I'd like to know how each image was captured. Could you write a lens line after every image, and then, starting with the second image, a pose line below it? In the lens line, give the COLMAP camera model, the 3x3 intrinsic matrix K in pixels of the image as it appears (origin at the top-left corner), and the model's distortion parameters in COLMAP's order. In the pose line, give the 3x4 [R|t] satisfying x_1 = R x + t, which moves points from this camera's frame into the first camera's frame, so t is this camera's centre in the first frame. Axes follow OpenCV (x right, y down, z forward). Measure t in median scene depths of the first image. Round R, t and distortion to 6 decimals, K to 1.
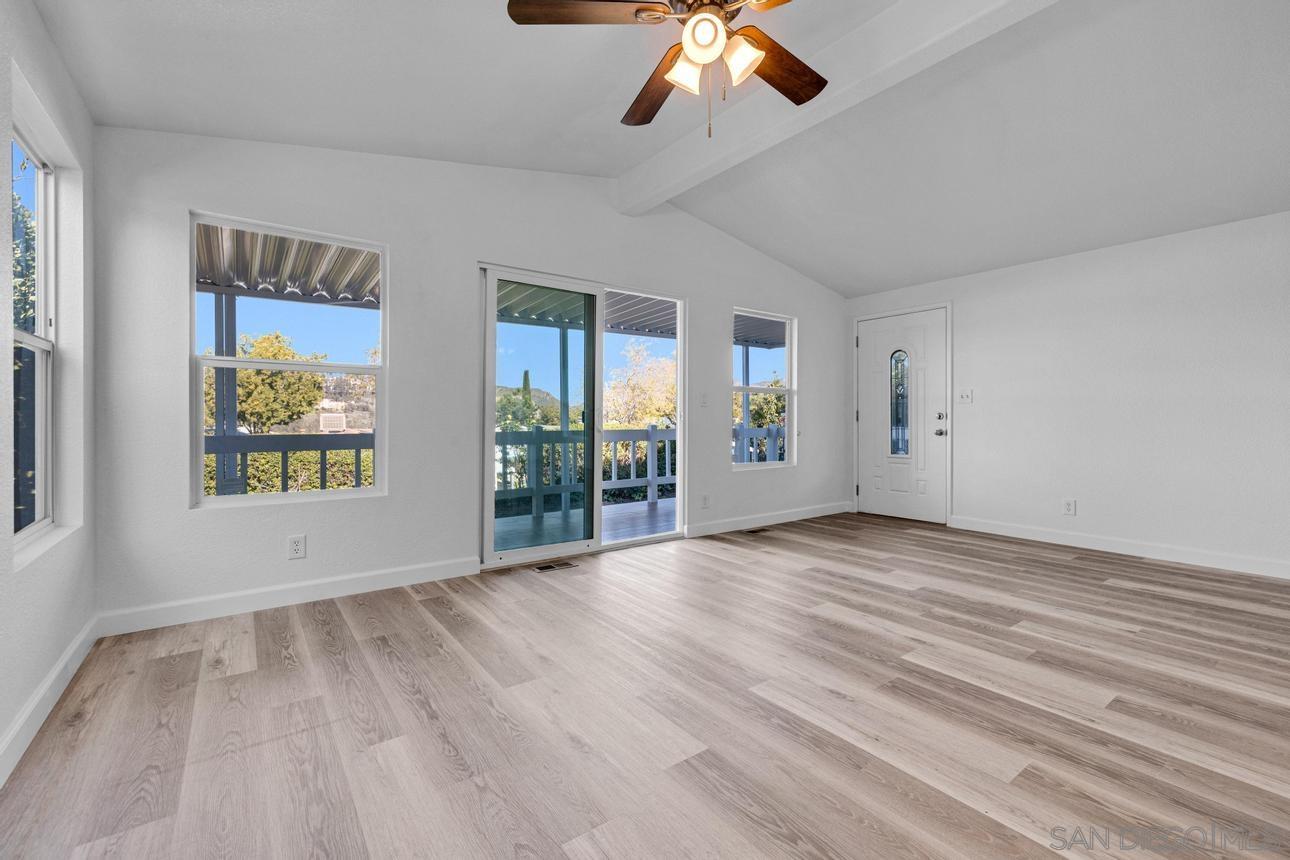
lens RADIAL K [[547.8, 0, 652.2], [0, 547.8, 423.4], [0, 0, 1]] dist [0.003218, -0.000862]
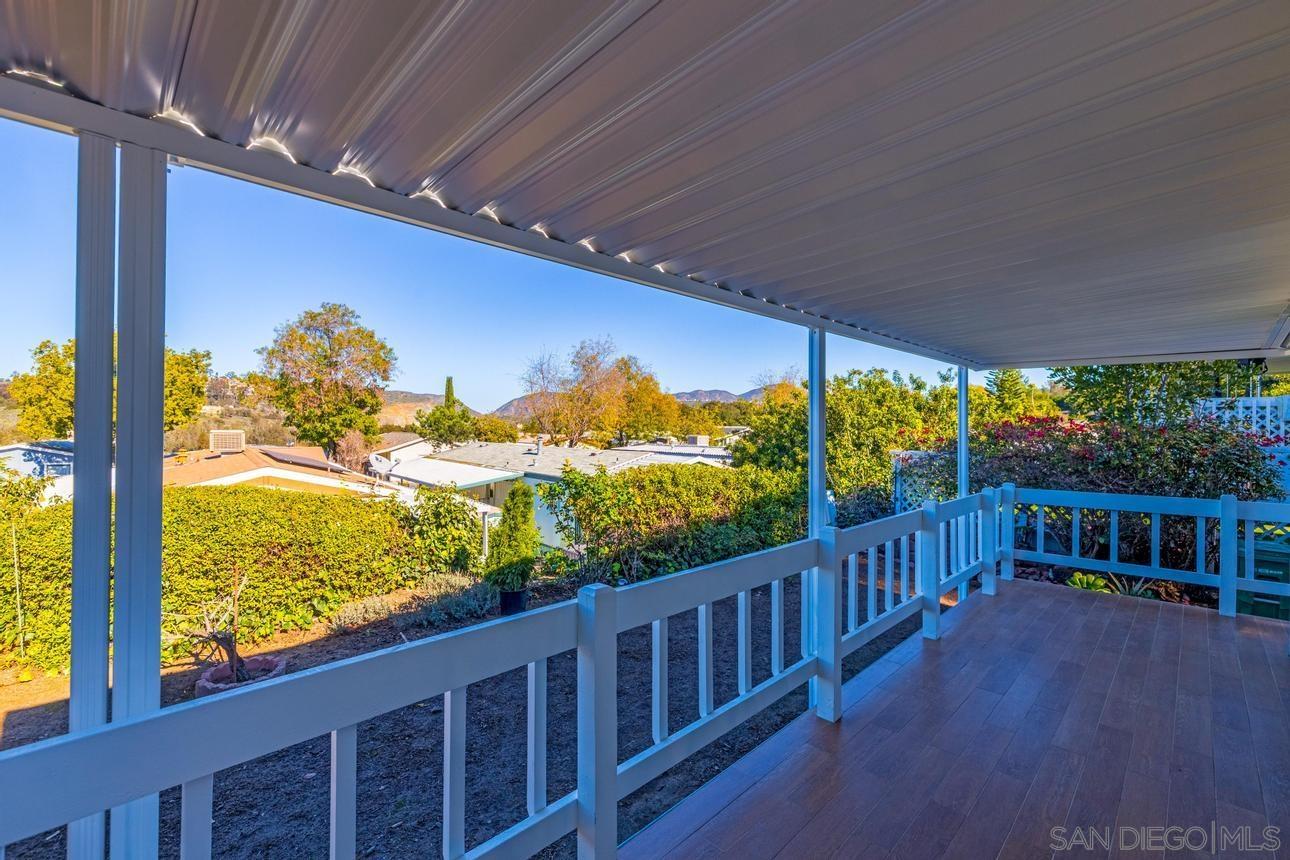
lens RADIAL K [[552.8, 0, 661.2], [0, 552.8, 429.8], [0, 0, 1]] dist [-0.001789, -0.000506]
pose [[0.986797, 0.010652, 0.161609, -0.531467], [-0.009446, 0.999921, -0.008232, -0.091202], [-0.161684, 0.006597, 0.986821, 0.657130]]
